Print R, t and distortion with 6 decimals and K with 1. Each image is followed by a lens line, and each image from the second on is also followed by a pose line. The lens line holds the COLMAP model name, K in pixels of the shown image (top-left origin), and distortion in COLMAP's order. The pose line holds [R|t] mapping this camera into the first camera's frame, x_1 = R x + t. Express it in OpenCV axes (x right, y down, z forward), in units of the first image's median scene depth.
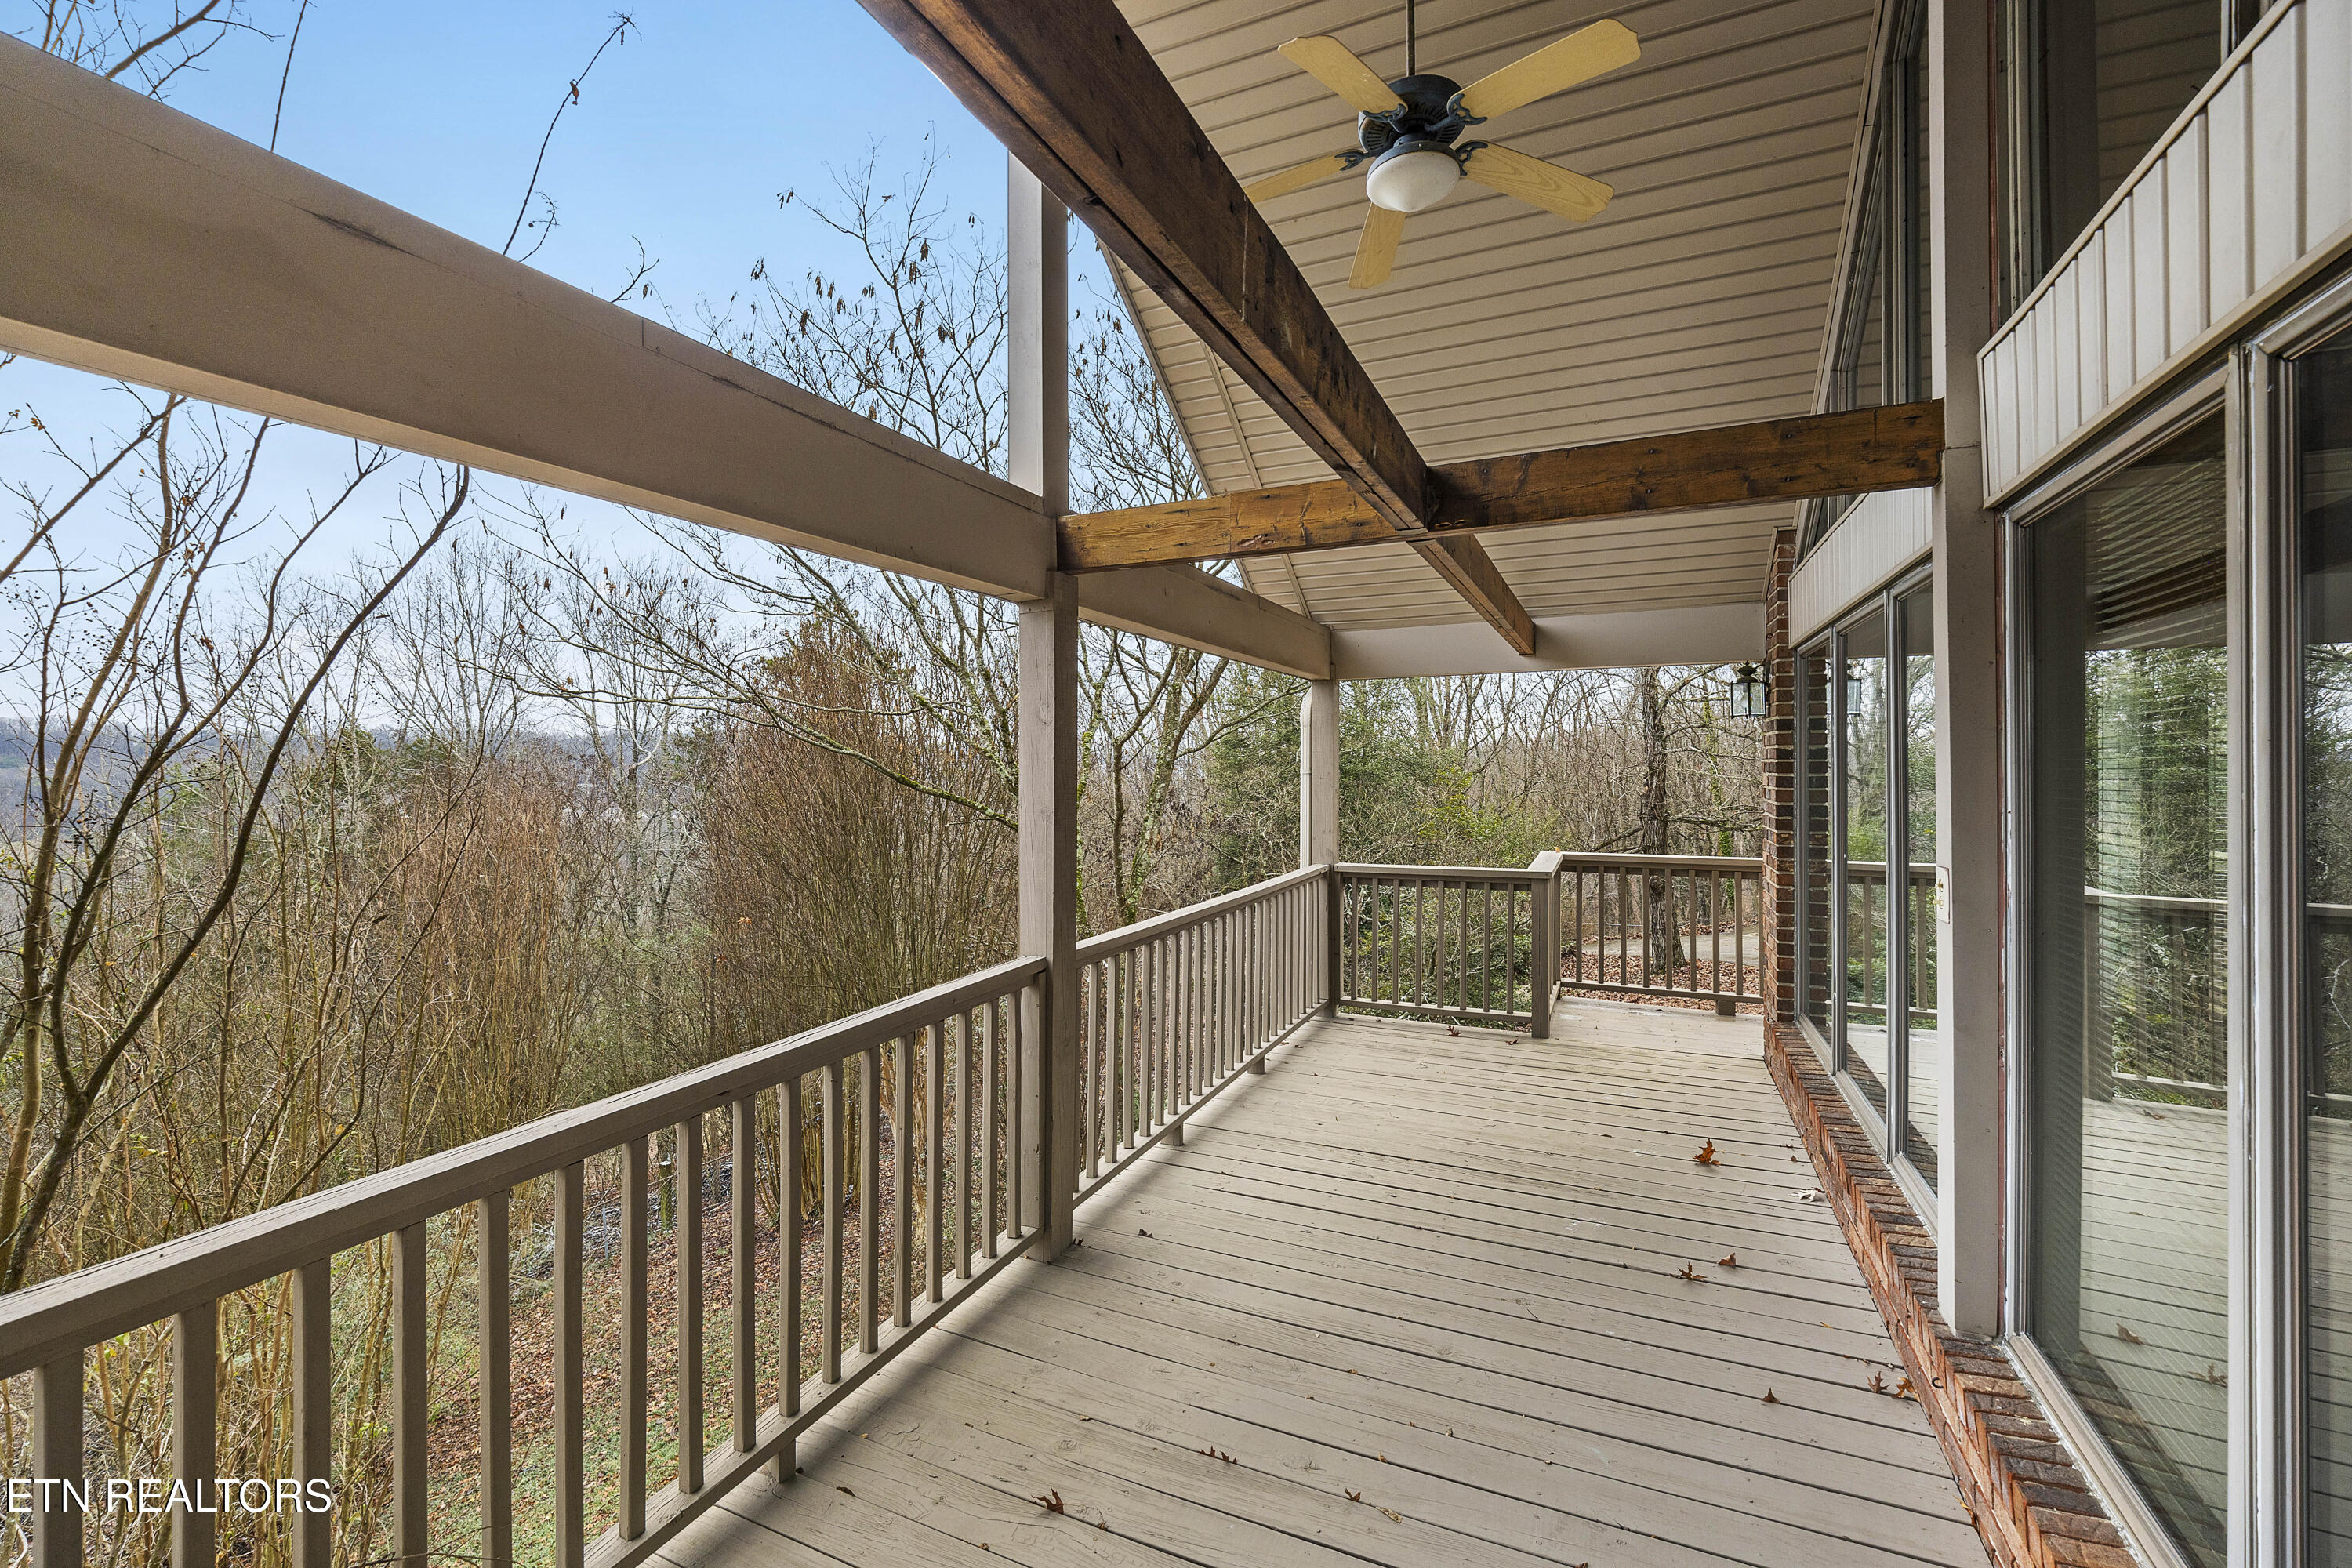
lens RADIAL K [[1000.1, 0, 1176.0], [0, 1000.1, 784.0], [0, 0, 1]] dist [0.000373, 0.000011]
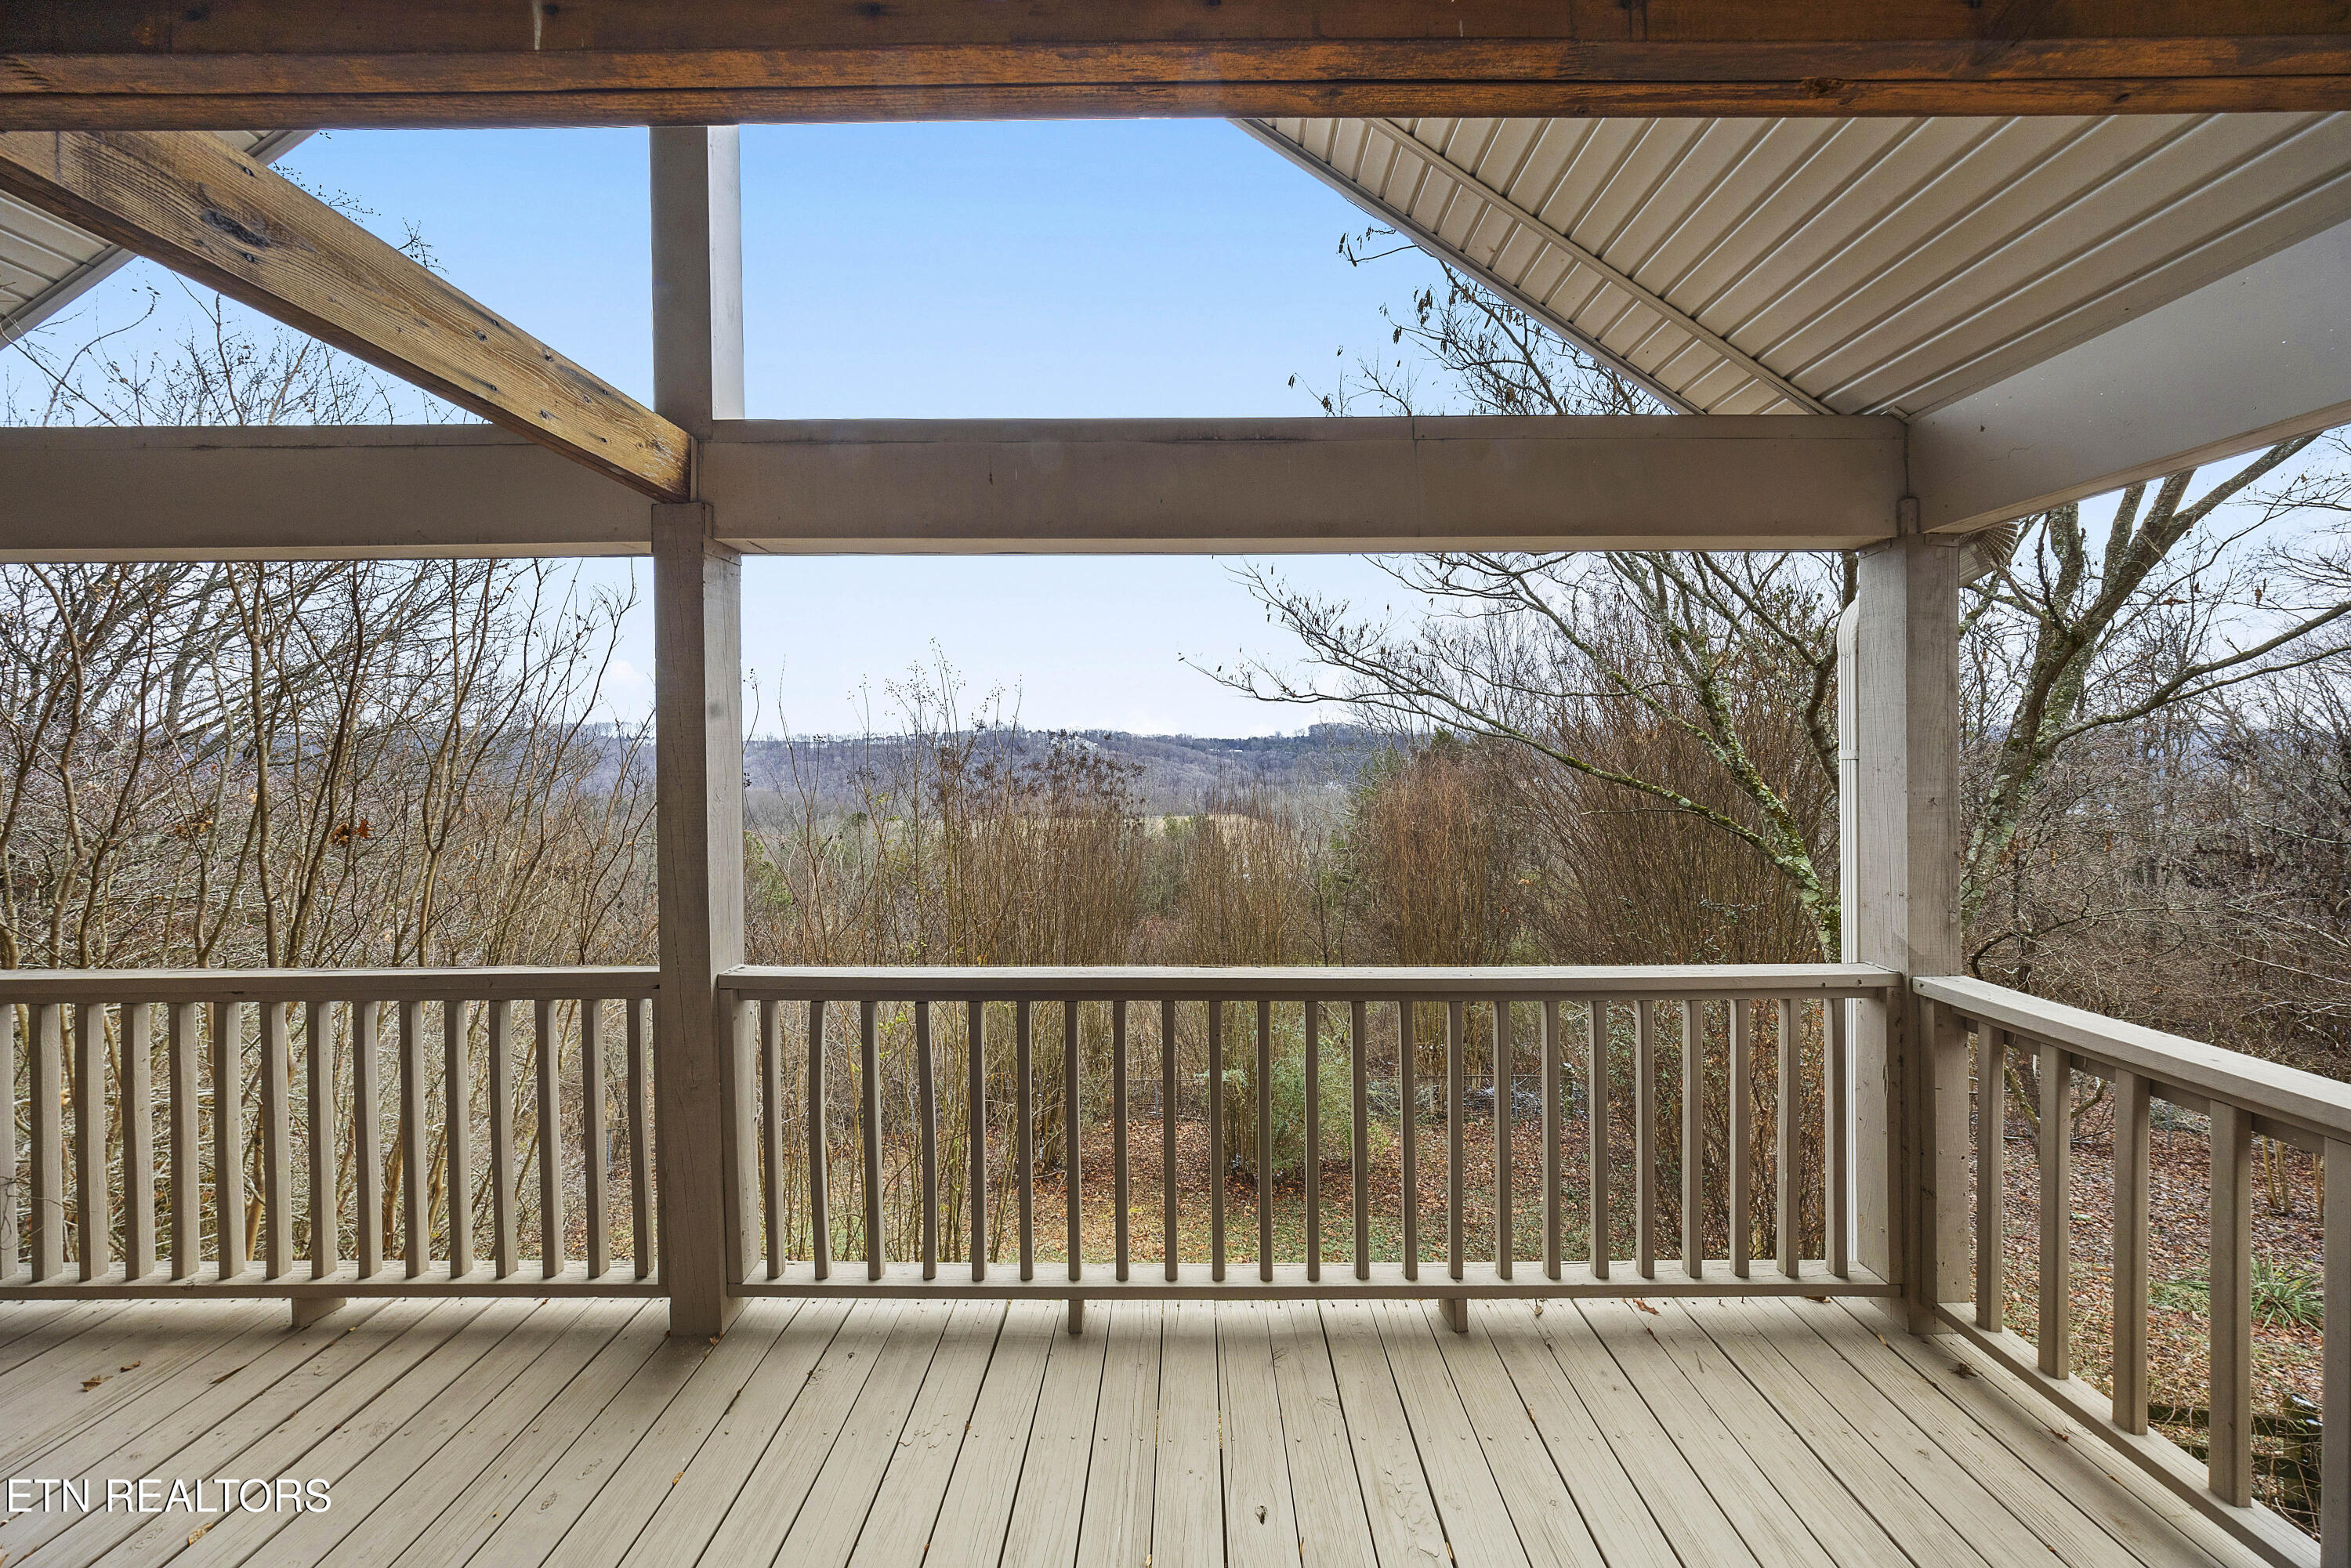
lens RADIAL K [[644.8, 0, 1182.9], [0, 644.8, 758.6], [0, 0, 1]] dist [0.000074, -0.000001]
pose [[0.404071, 0.028974, -0.914269, 0.268263], [-0.017113, 0.999563, 0.024114, -0.011960], [0.914568, 0.005902, 0.404390, 0.590676]]
